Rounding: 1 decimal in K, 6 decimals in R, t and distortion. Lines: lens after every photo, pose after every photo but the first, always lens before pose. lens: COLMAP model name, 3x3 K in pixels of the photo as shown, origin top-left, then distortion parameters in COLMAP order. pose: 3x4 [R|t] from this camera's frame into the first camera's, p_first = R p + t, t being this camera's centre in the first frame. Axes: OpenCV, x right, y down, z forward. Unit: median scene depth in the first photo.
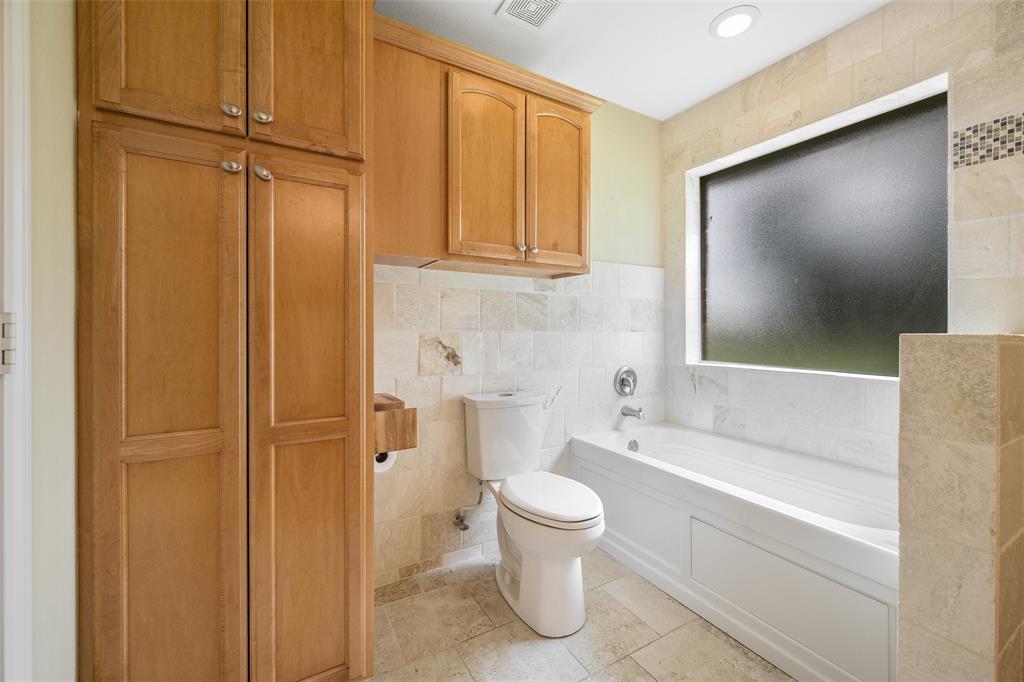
lens RADIAL K [[412.2, 0, 508.9], [0, 412.2, 332.0], [0, 0, 1]] dist [-0.001175, -0.000208]
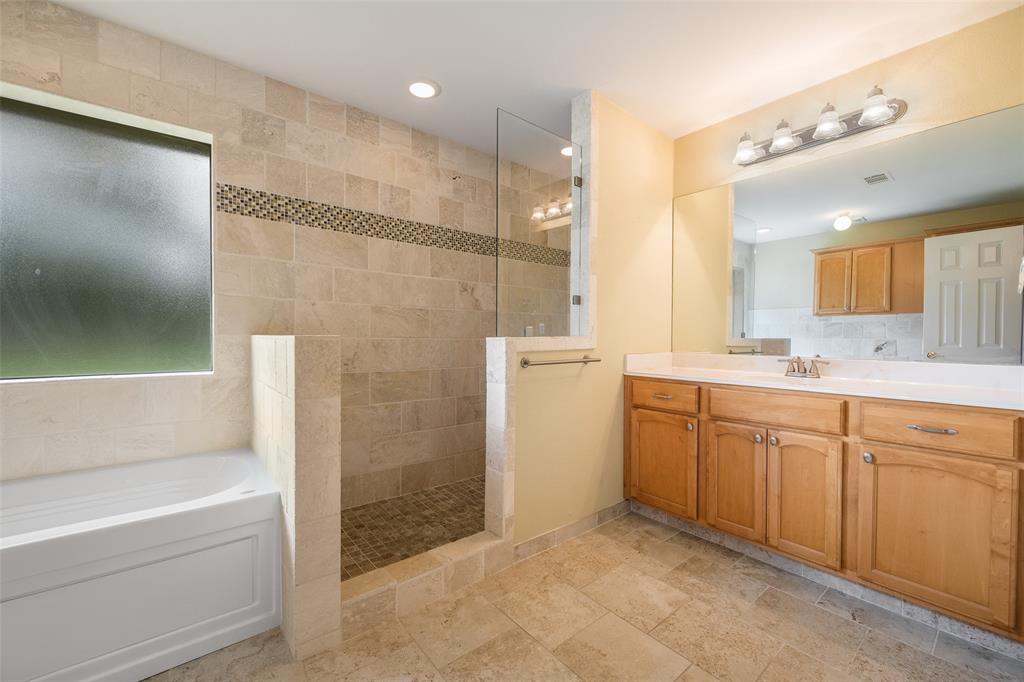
lens RADIAL K [[412.2, 0, 508.9], [0, 412.2, 332.0], [0, 0, 1]] dist [-0.001175, -0.000208]
pose [[-0.155812, -0.002077, 0.987785, -0.395344], [-0.002077, 0.999996, 0.001775, -0.008330], [-0.987785, -0.001775, -0.155816, 0.283001]]
